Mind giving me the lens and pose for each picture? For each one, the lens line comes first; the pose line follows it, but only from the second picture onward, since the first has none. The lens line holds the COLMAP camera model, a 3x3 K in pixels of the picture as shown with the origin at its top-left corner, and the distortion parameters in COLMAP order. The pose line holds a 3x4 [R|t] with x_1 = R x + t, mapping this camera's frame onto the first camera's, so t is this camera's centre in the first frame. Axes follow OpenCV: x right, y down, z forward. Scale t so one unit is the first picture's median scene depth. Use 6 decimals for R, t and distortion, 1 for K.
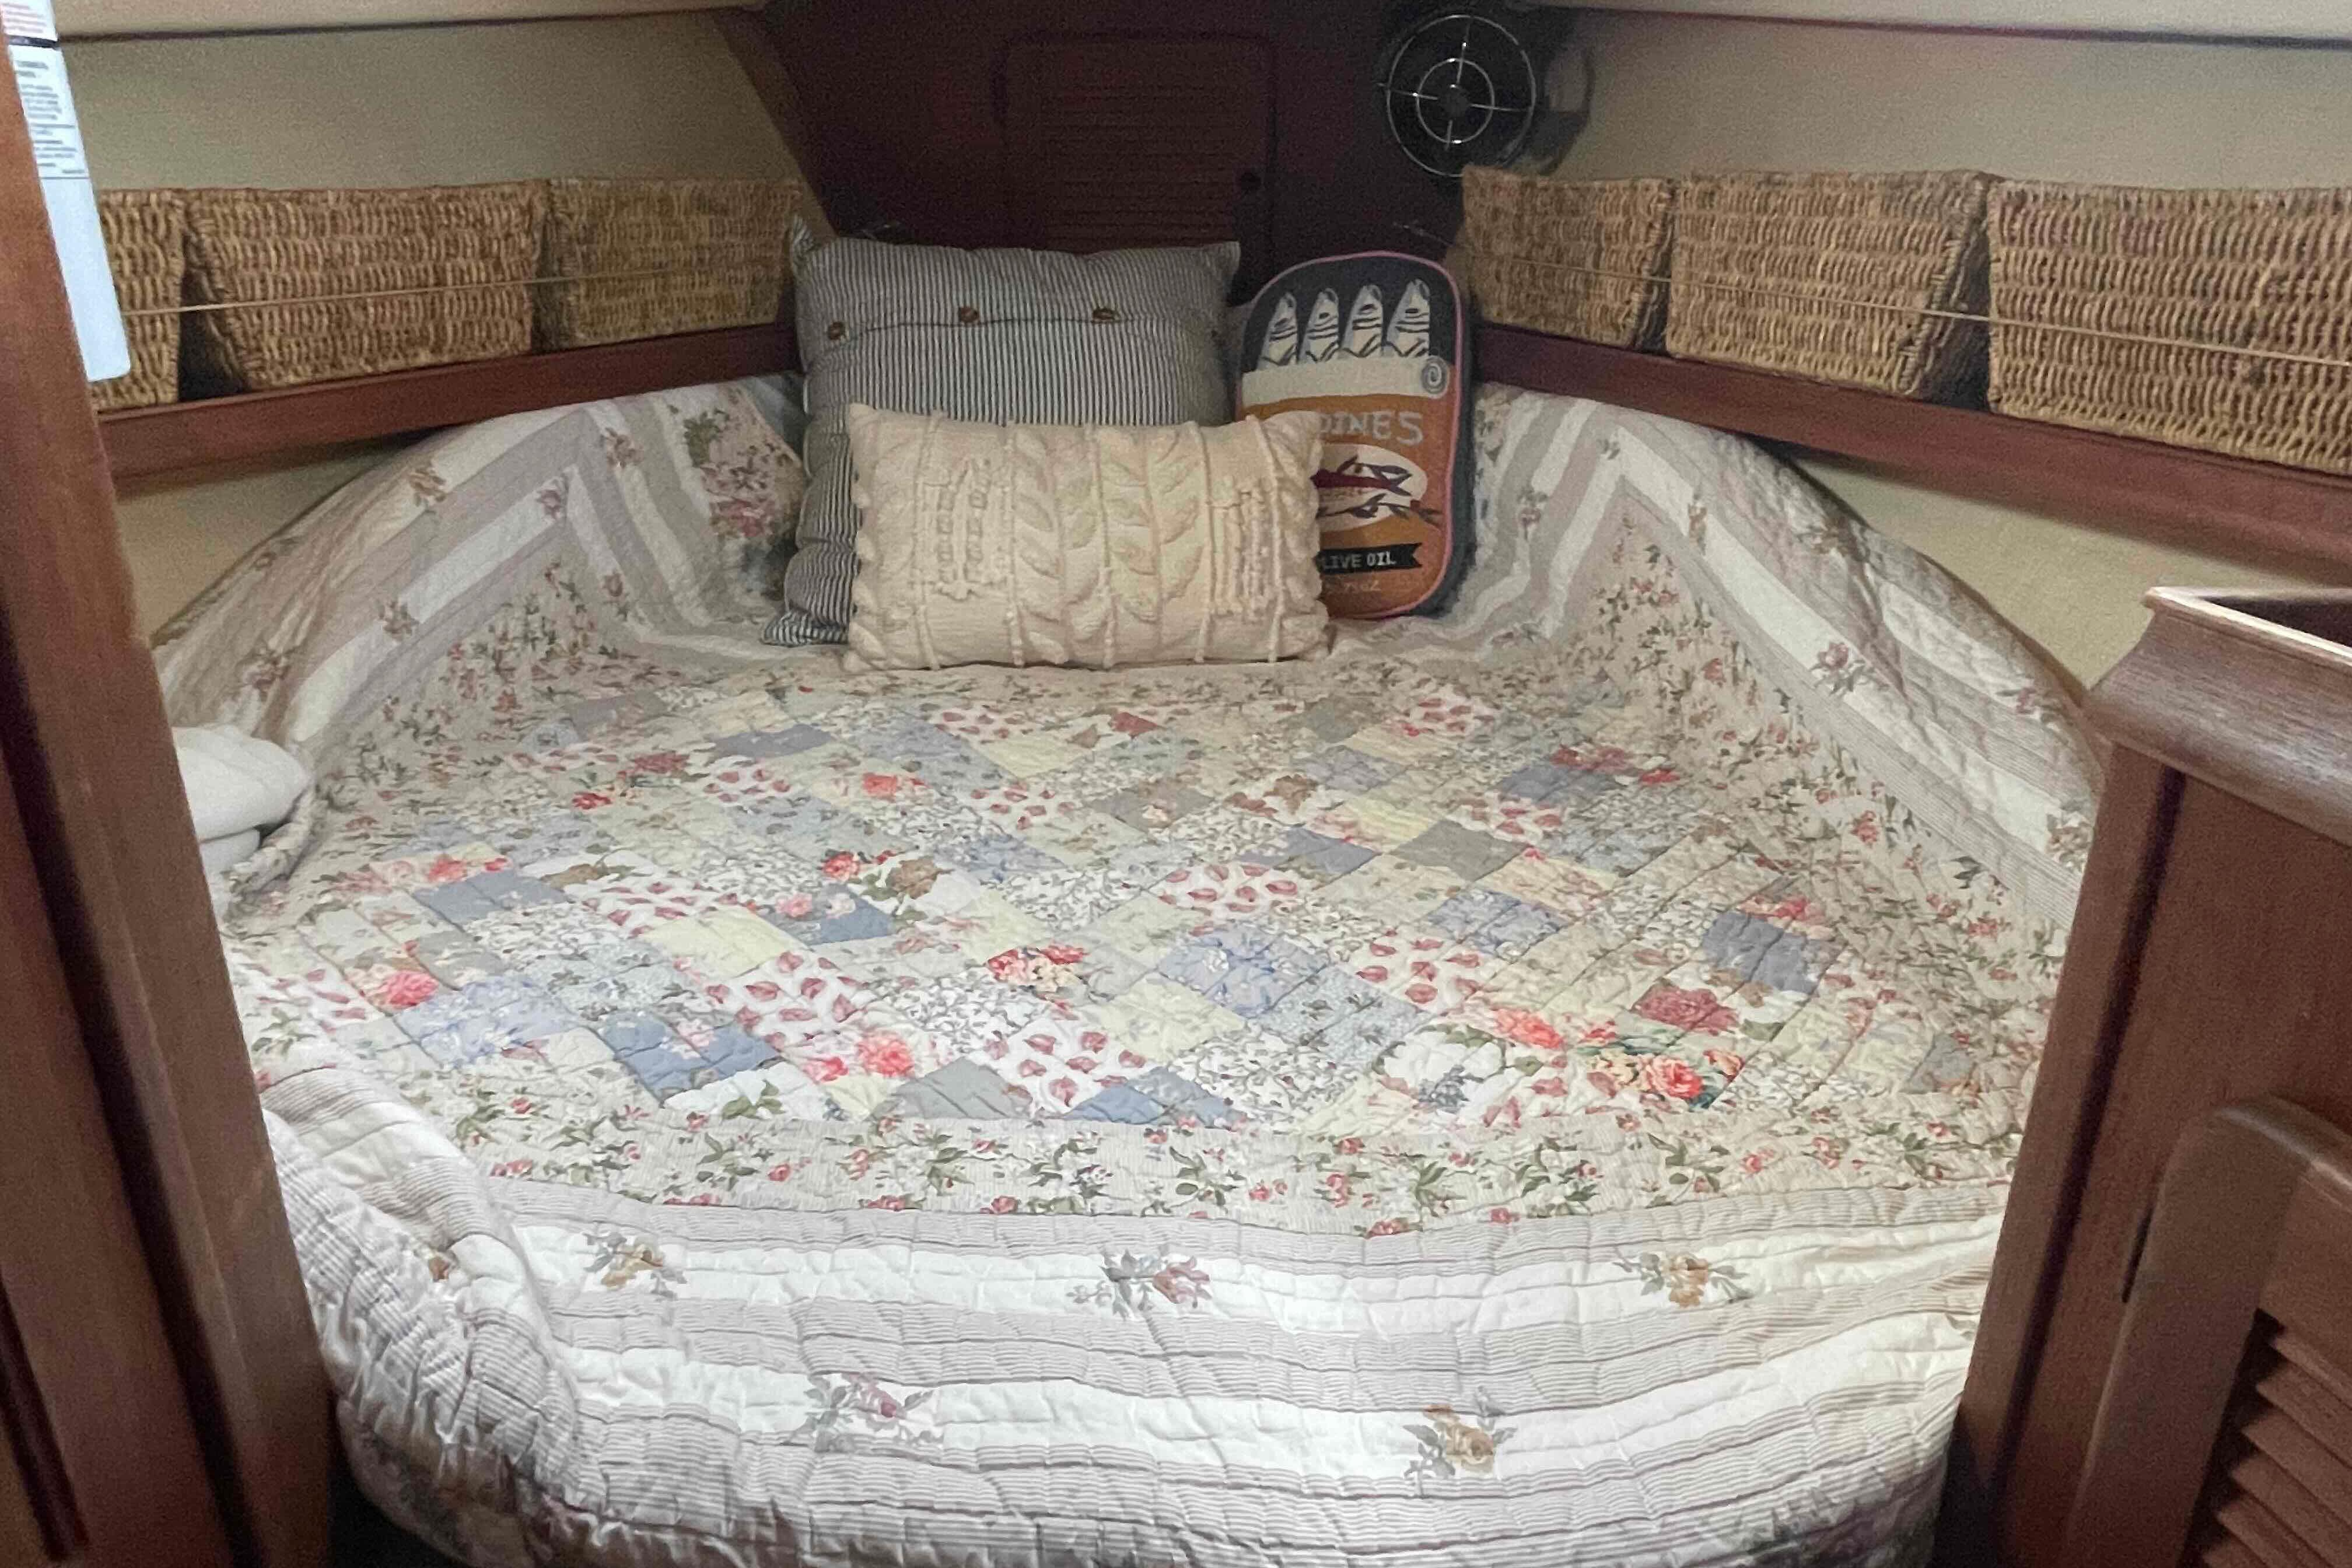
lens RADIAL K [[1595.8, 0, 1179.2], [0, 1595.8, 785.7], [0, 0, 1]] dist [0.004495, -0.030135]
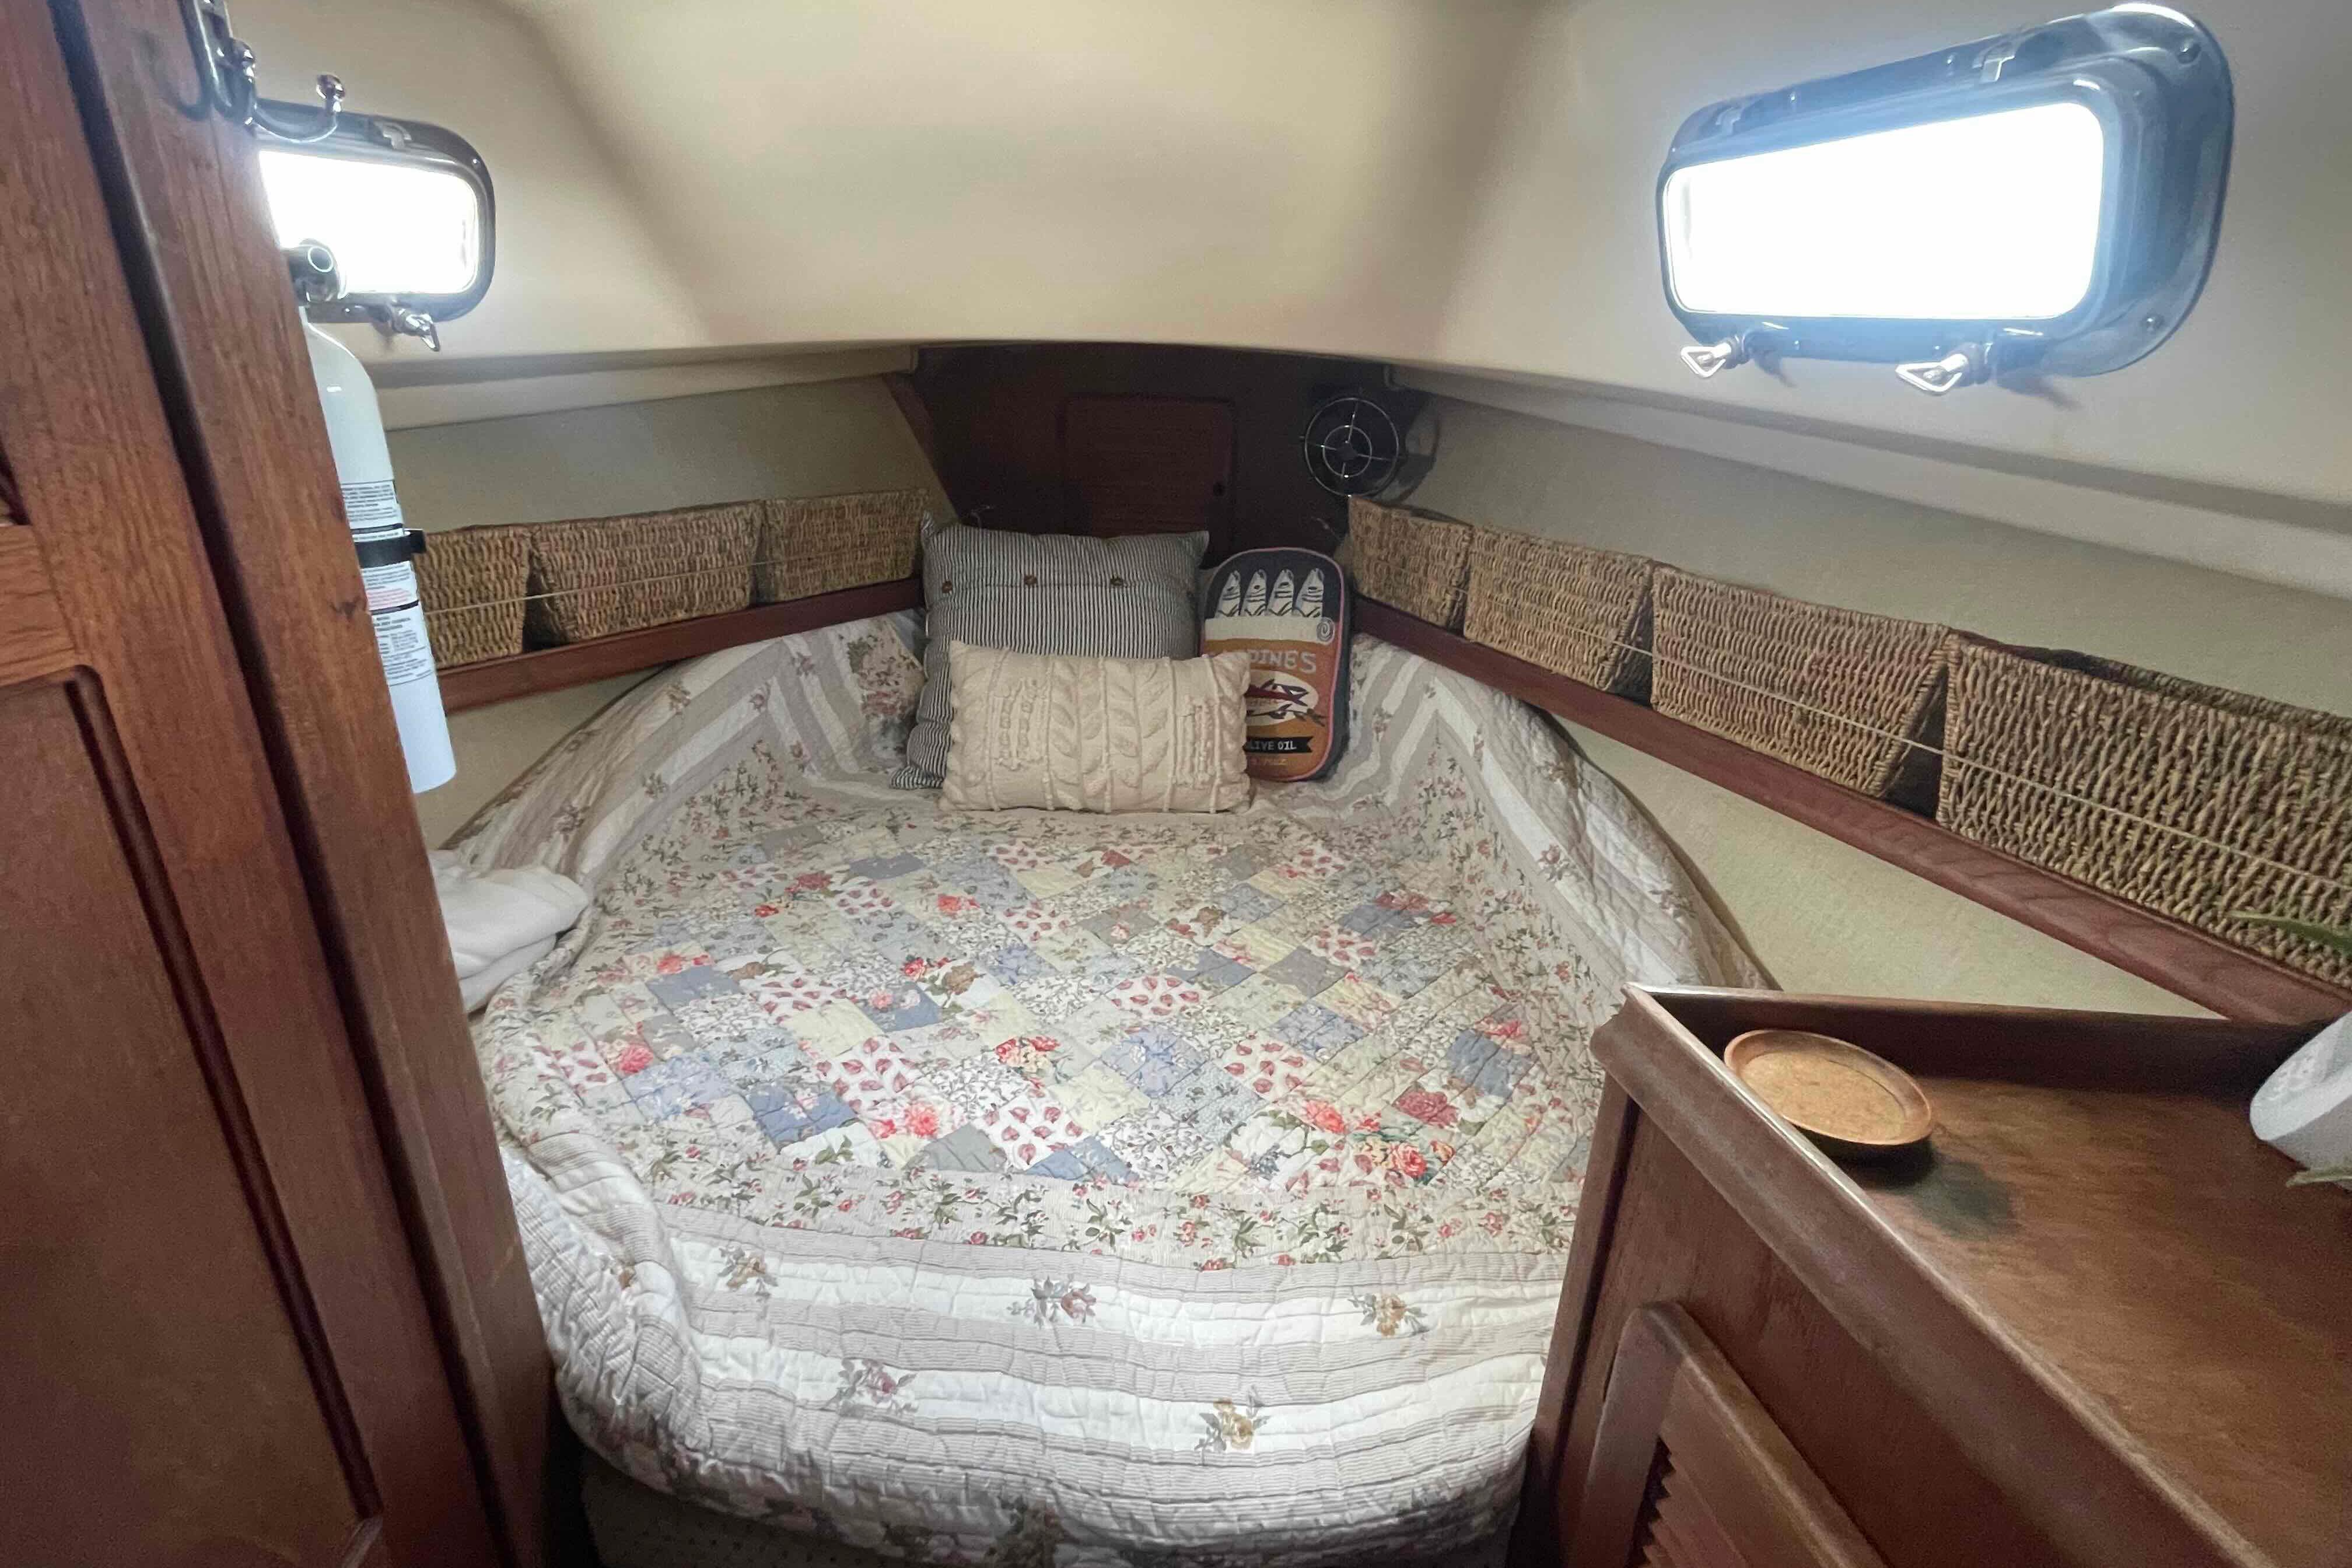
lens RADIAL K [[1055.2, 0, 1176.0], [0, 1055.2, 784.0], [0, 0, 1]] dist [-0.003265, -0.022289]
pose [[0.999036, 0.037360, -0.023054, 0.073051], [-0.037772, 0.999130, -0.017692, -0.138978], [0.022373, 0.018545, 0.999578, -0.055126]]
